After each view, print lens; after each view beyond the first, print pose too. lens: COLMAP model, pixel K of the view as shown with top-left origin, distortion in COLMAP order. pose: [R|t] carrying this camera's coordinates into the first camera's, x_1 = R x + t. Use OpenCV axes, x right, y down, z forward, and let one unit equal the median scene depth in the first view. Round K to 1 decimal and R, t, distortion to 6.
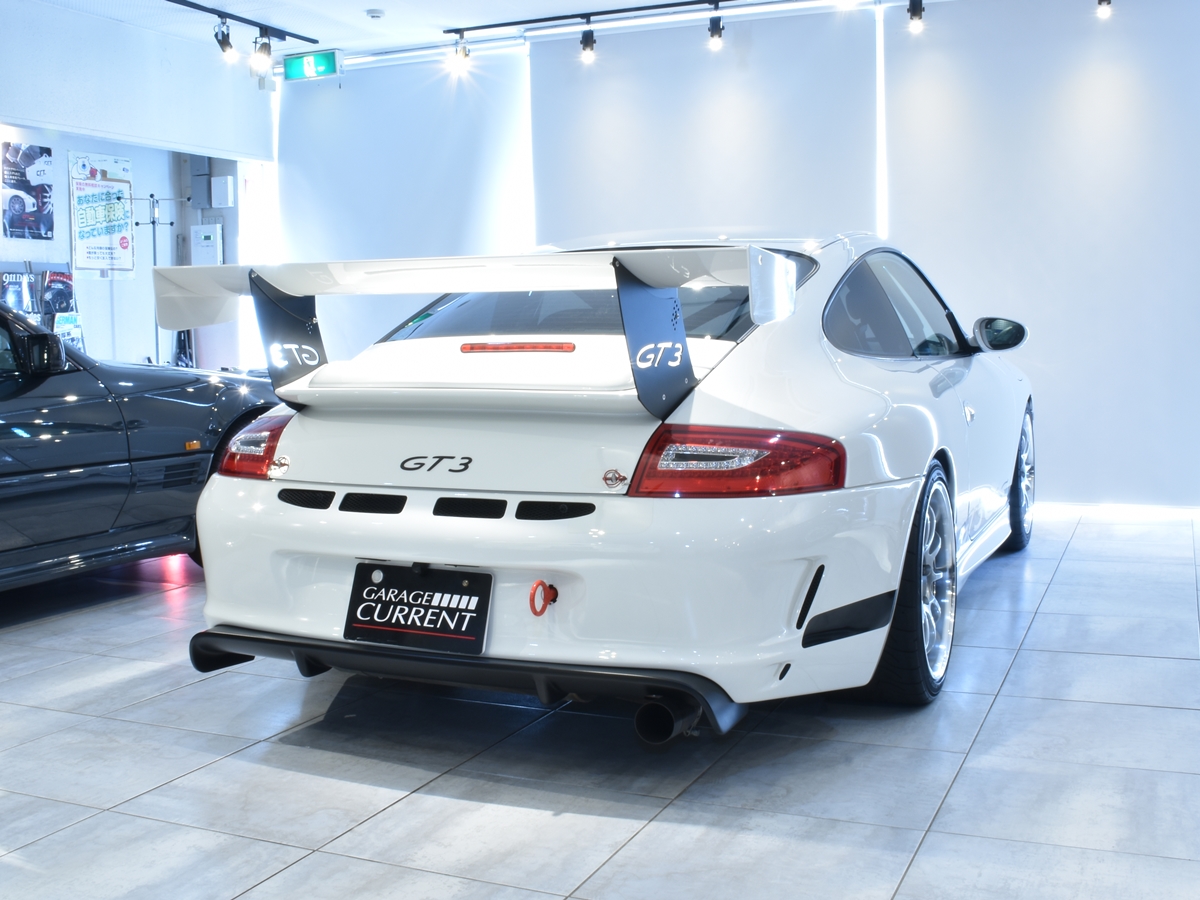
lens RADIAL K [[1336.8, 0, 600.0], [0, 1336.8, 450.0], [0, 0, 1]] dist [-0.111423, 0.011277]
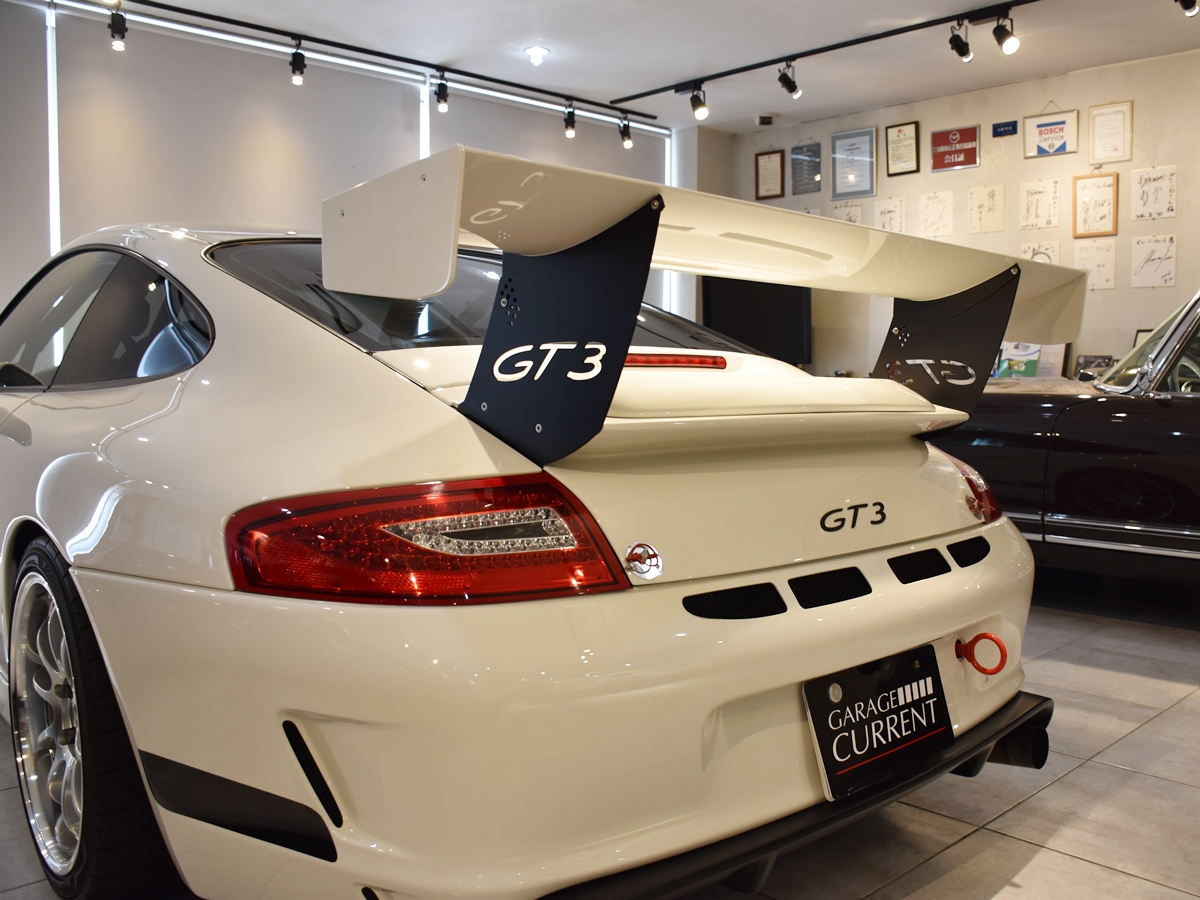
lens RADIAL K [[1043.8, 0, 661.3], [0, 1043.8, 466.8], [0, 0, 1]] dist [-0.143125, 0.099770]
pose [[0.379970, -0.064490, 0.922748, -0.688264], [0.072775, 0.996559, 0.039682, -0.047051], [-0.922132, 0.052075, 0.383356, 0.891329]]
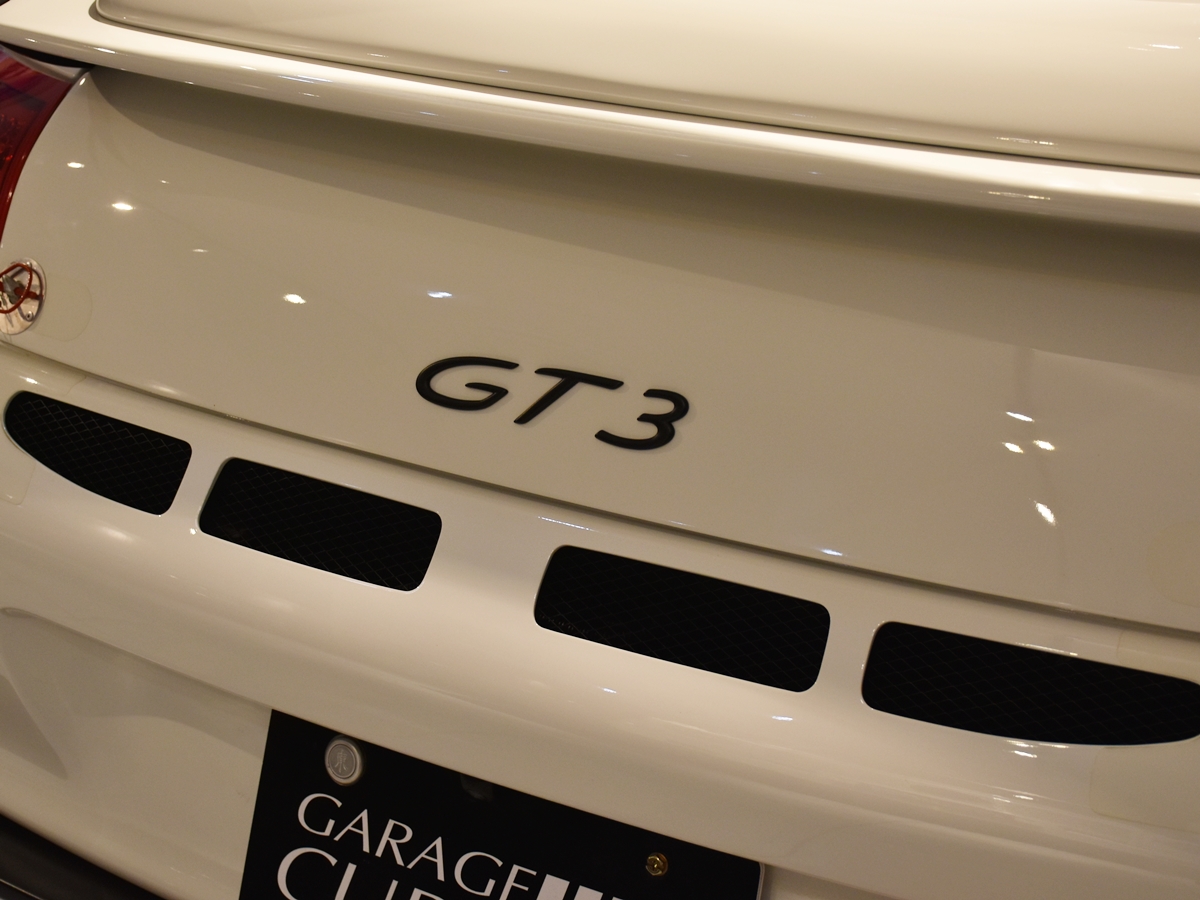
lens RADIAL K [[2051.2, 0, 600.0], [0, 2051.2, 450.0], [0, 0, 1]] dist [0.138793, -0.008894]
pose [[0.993053, 0.043033, -0.109518, -0.069534], [-0.003944, 0.942379, 0.334523, -0.115940], [0.117603, -0.331767, 0.936002, 0.630569]]
